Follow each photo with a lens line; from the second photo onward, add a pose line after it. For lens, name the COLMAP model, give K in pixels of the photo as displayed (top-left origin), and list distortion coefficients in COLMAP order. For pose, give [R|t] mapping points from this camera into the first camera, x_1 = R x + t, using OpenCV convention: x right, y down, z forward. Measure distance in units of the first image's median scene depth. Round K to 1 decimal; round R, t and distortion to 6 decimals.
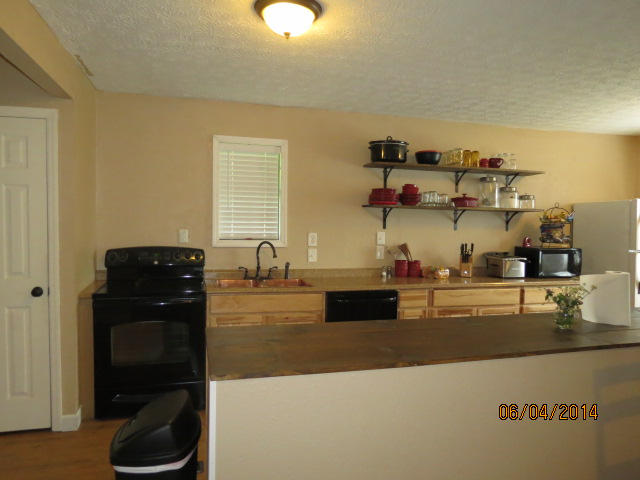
lens RADIAL K [[454.8, 0, 322.1], [0, 454.8, 239.8], [0, 0, 1]] dist [-0.024506, 0.014200]
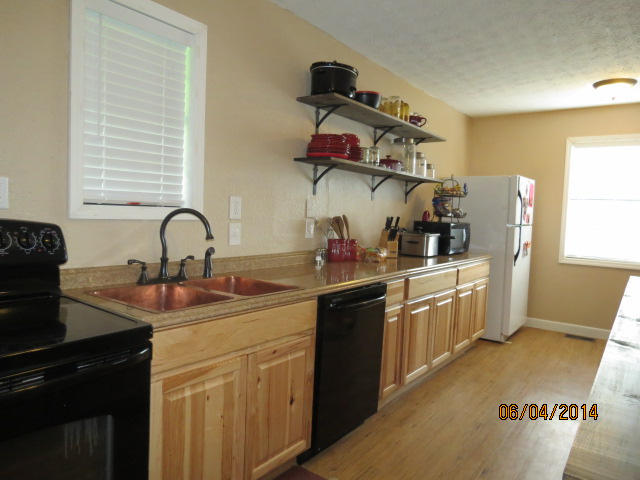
lens RADIAL K [[454.8, 0, 317.4], [0, 454.8, 240.8], [0, 0, 1]] dist [-0.024506, 0.014200]
pose [[0.783662, -0.024558, 0.620702, -0.308195], [-0.007769, 0.998753, 0.049324, 0.012501], [-0.621139, -0.043476, 0.782494, 0.464579]]
